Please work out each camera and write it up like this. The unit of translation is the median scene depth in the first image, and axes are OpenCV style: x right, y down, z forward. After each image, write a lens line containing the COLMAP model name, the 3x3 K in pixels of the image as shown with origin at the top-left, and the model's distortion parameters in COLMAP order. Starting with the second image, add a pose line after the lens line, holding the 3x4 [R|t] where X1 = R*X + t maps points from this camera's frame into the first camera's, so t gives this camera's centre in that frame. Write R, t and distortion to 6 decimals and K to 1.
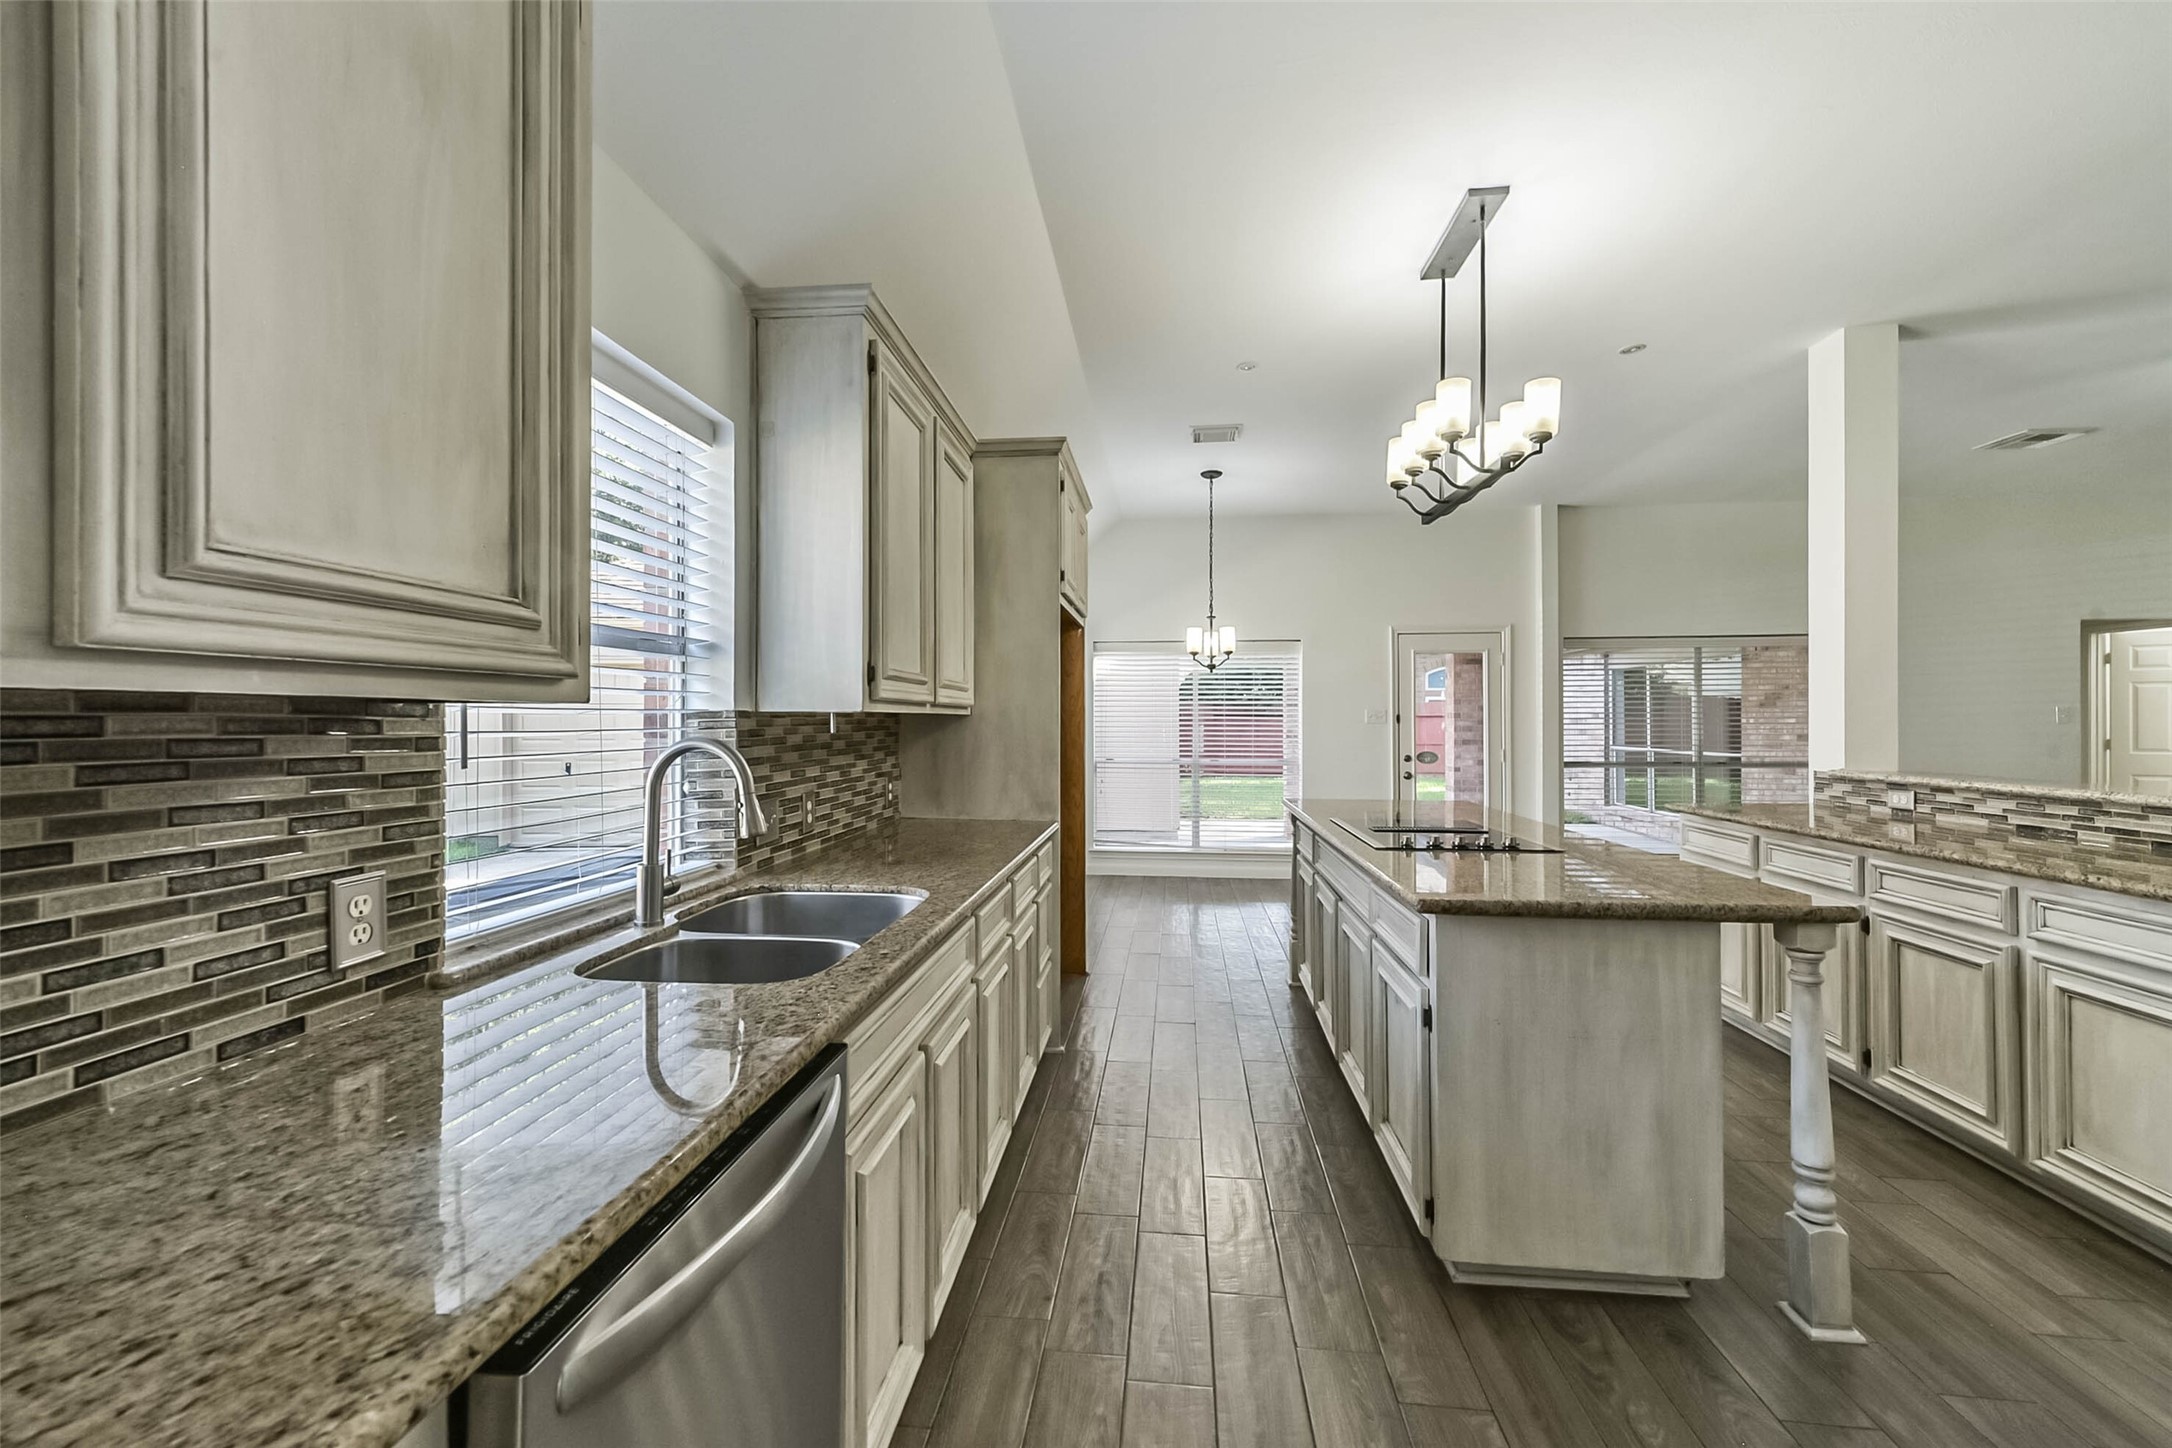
lens RADIAL K [[834.2, 0, 1084.0], [0, 834.2, 723.4], [0, 0, 1]] dist [0.009247, -0.000103]
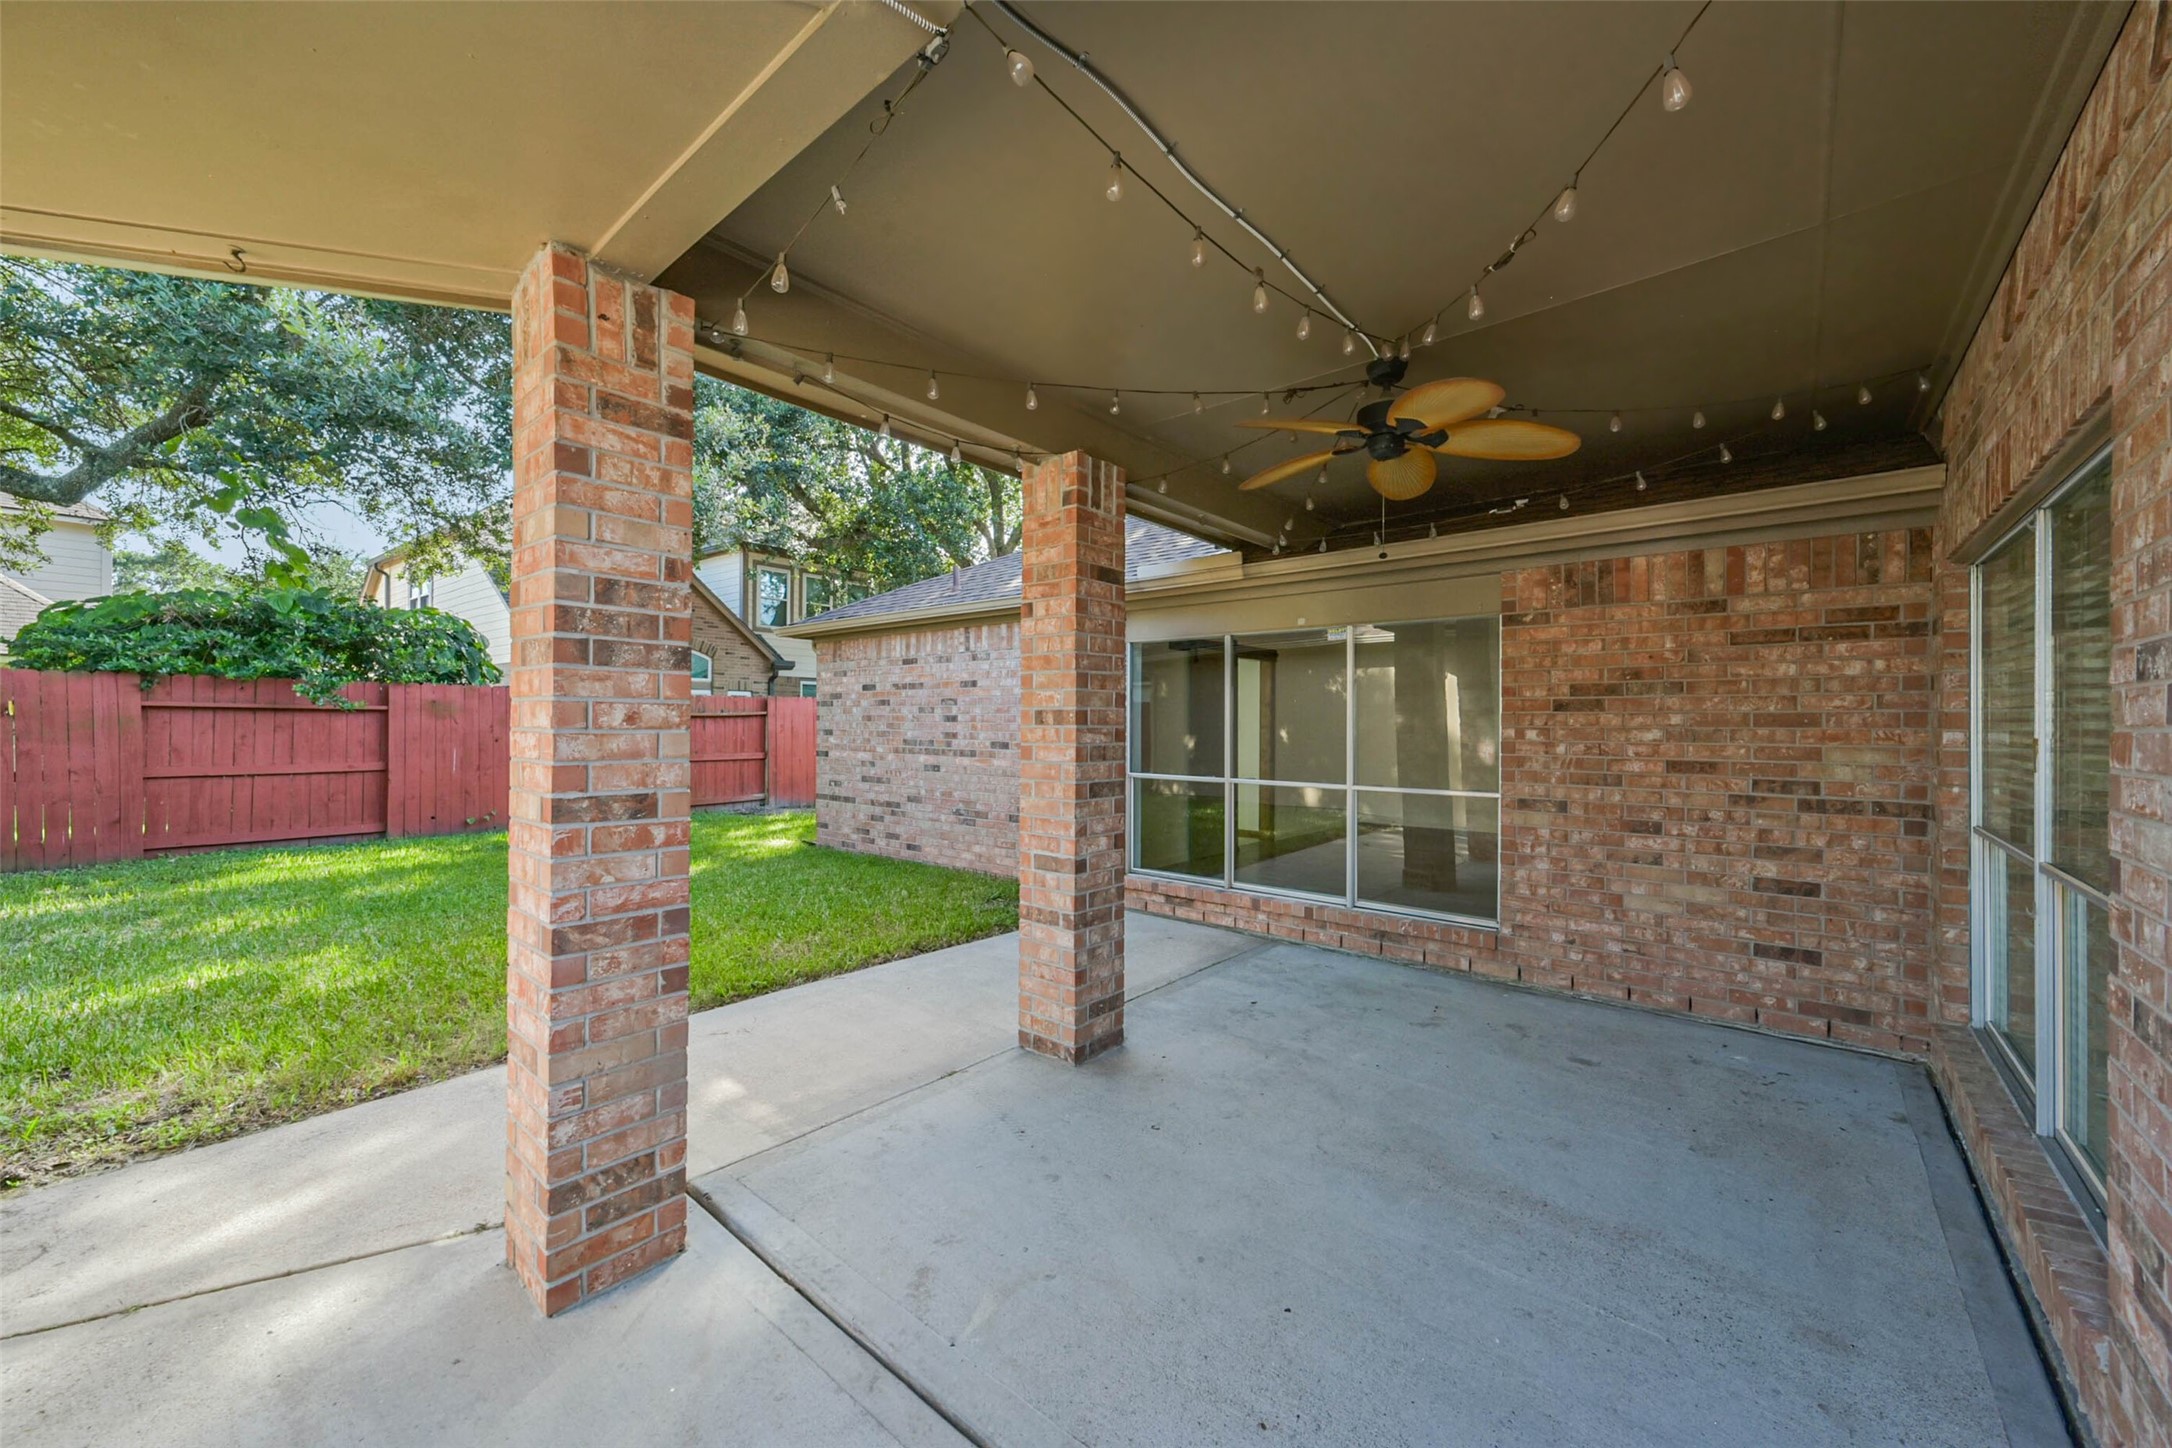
lens RADIAL K [[834.2, 0, 1084.5], [0, 834.2, 724.1], [0, 0, 1]] dist [0.009247, -0.000103]
pose [[0.564432, 0.006943, 0.825451, 0.148989], [-0.006086, 0.999972, -0.004250, -0.005034], [-0.825457, -0.002625, 0.564458, 0.795816]]
